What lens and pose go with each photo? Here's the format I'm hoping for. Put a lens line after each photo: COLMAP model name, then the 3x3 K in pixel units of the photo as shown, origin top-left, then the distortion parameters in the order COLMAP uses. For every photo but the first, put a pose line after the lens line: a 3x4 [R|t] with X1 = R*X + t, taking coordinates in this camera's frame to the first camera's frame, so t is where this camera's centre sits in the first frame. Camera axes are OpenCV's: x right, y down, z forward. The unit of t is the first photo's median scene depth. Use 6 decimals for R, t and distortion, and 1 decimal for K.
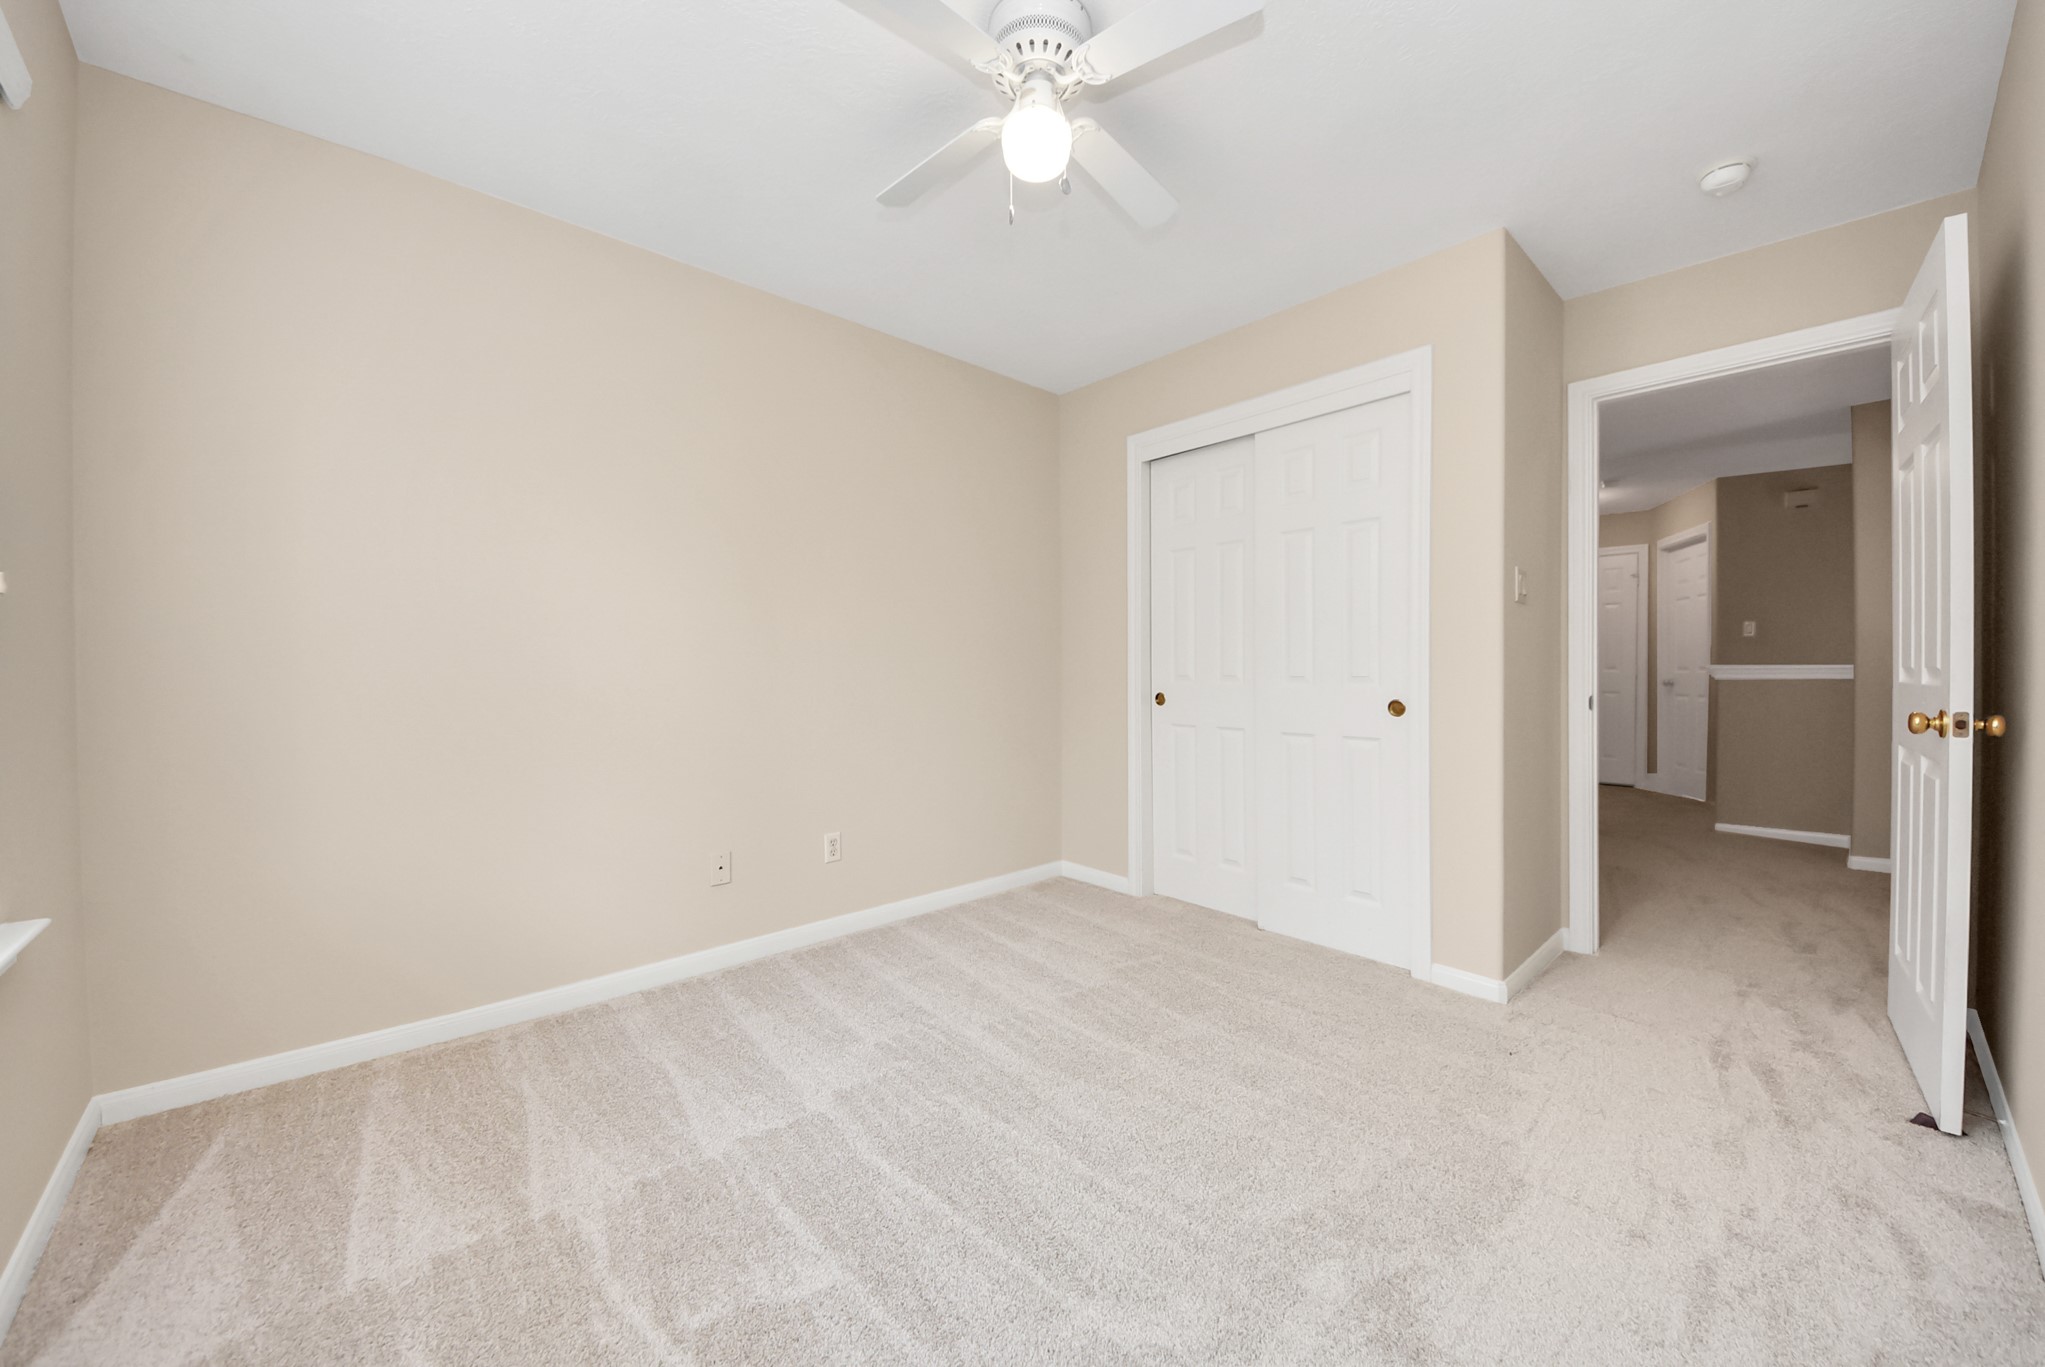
lens RADIAL K [[752.6, 0, 1031.8], [0, 752.6, 680.4], [0, 0, 1]] dist [0.010457, -0.010396]
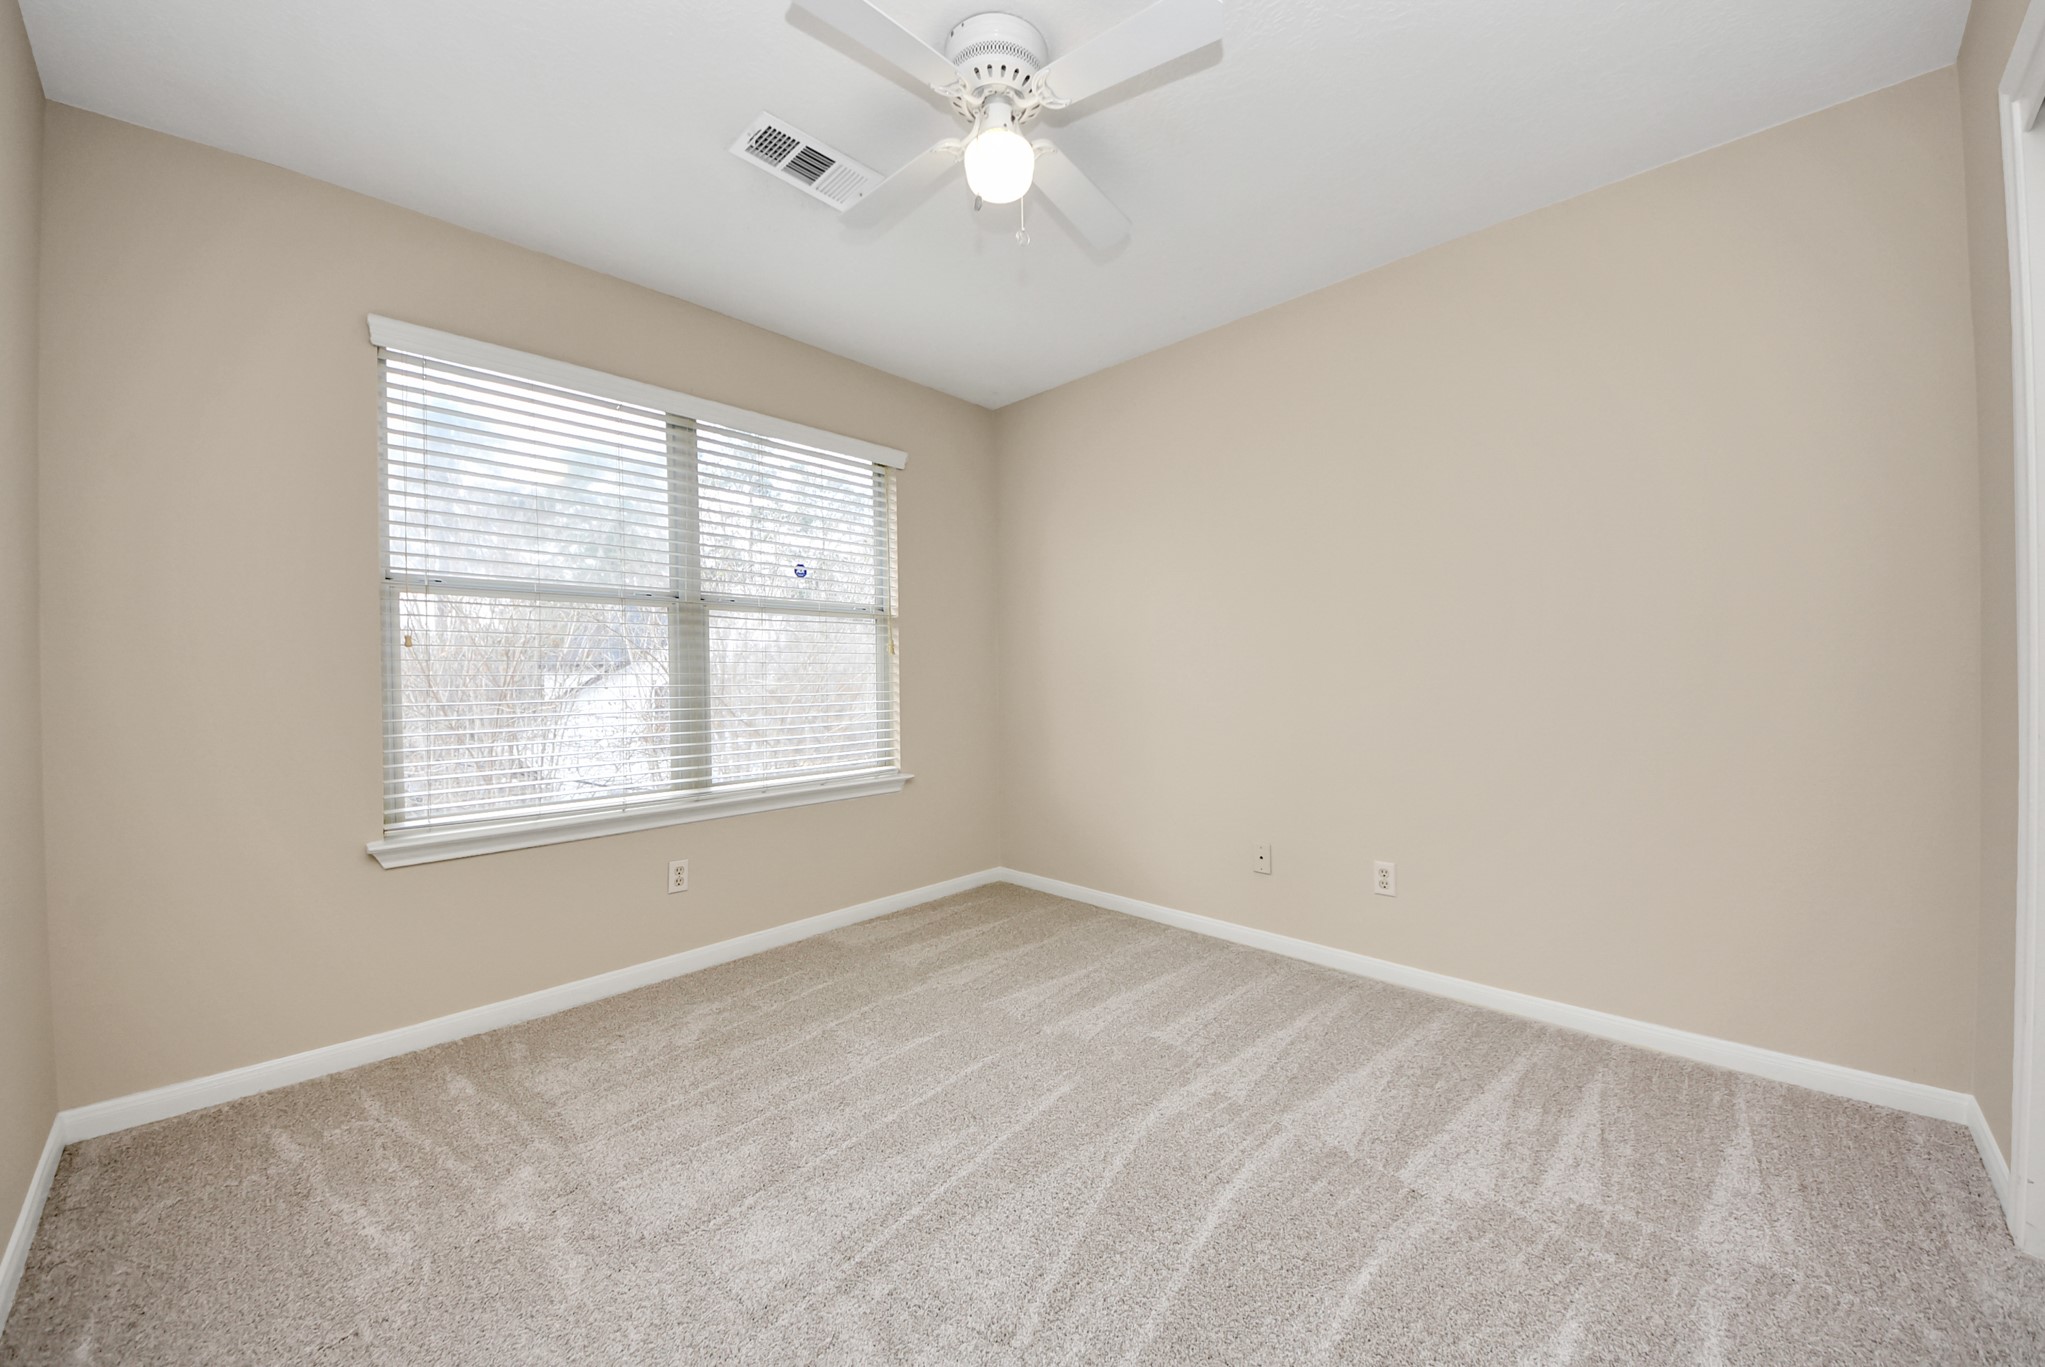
lens RADIAL K [[752.6, 0, 1031.8], [0, 752.6, 680.4], [0, 0, 1]] dist [0.010457, -0.010396]
pose [[0.084841, 0.014991, -0.996282, 0.724049], [-0.010362, 0.999846, 0.014162, -0.014217], [0.996341, 0.009122, 0.084983, 0.682808]]
